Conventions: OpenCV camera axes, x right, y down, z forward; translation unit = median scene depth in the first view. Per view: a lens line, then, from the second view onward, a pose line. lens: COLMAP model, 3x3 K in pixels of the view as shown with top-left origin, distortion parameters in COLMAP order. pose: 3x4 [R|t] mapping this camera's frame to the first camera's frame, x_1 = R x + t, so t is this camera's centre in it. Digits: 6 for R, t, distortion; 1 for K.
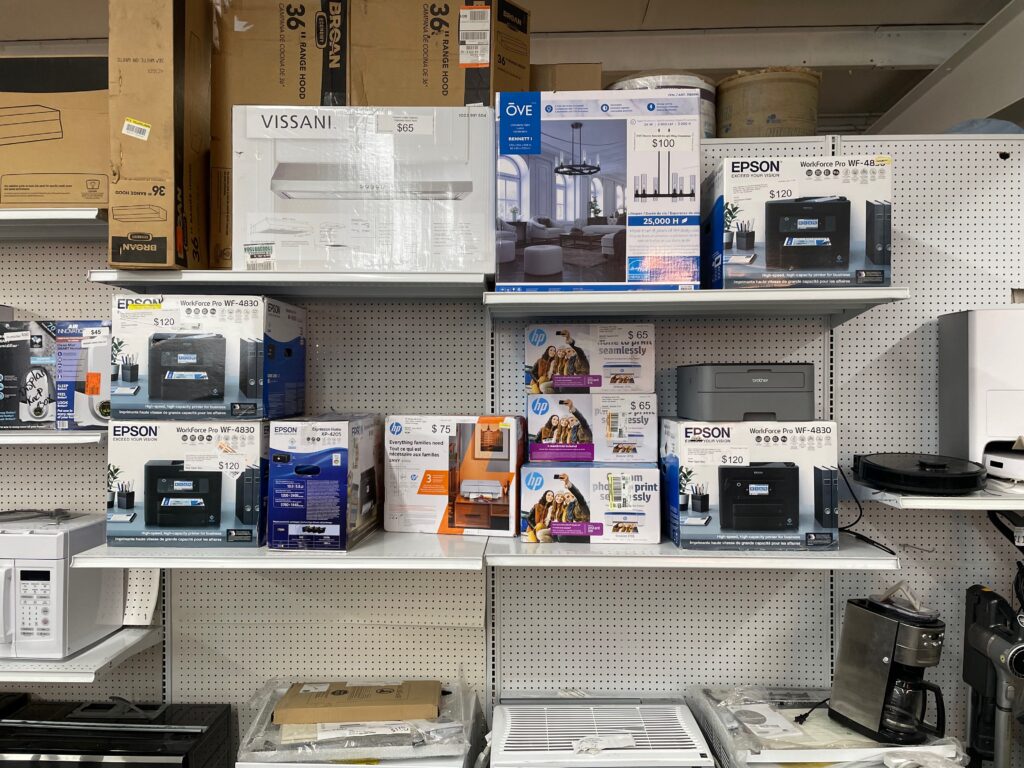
lens RADIAL K [[783.6, 0, 511.3], [0, 783.6, 386.5], [0, 0, 1]] dist [0.036930, -0.041961]
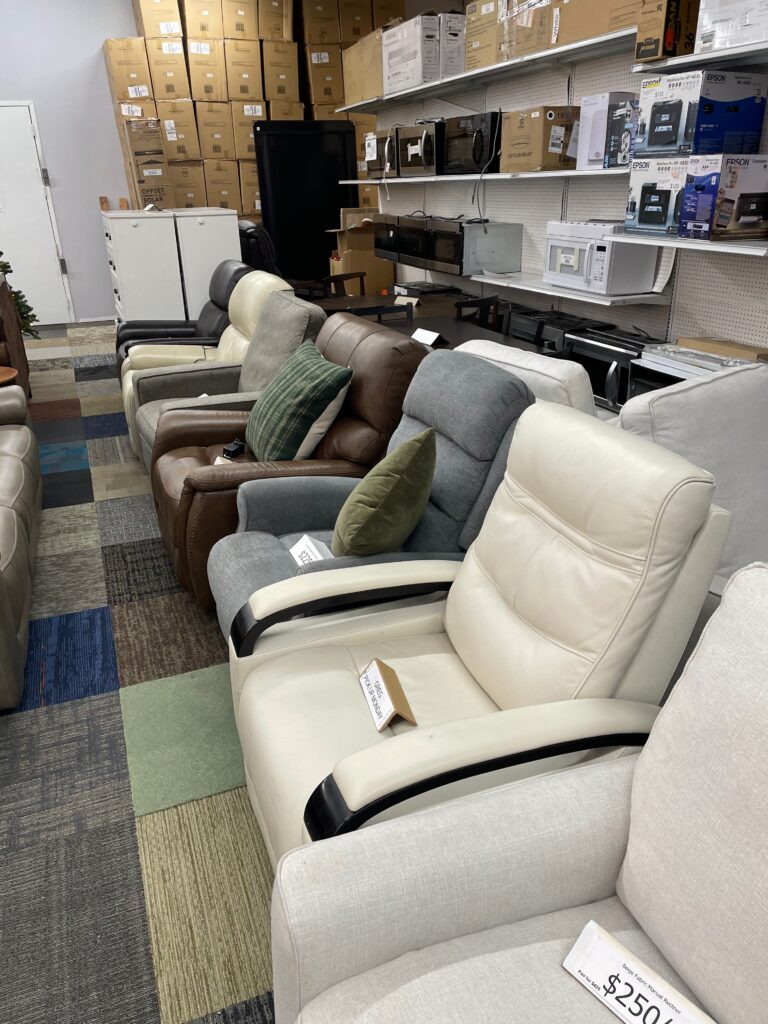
lens RADIAL K [[783.6, 0, 384.3], [0, 783.6, 512.3], [0, 0, 1]] dist [0.036930, -0.041961]
pose [[0.389779, 0.351786, -0.851070, 1.096484], [0.000385, 0.924101, 0.382149, 0.099644], [0.920908, -0.149281, 0.360059, -0.297292]]
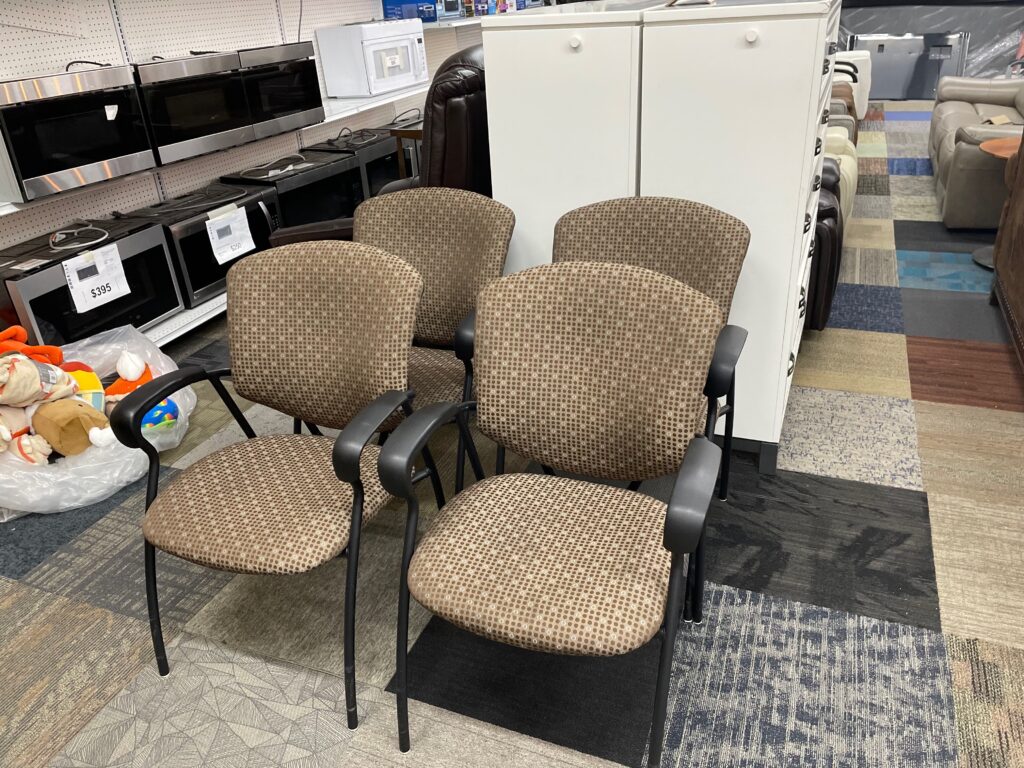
lens RADIAL K [[783.6, 0, 513.1], [0, 783.6, 384.1], [0, 0, 1]] dist [0.036930, -0.041961]
pose [[0.342212, -0.442076, 0.829132, -2.805988], [0.079166, 0.892837, 0.443367, 0.143902], [-0.936282, -0.086087, 0.340536, -0.072013]]
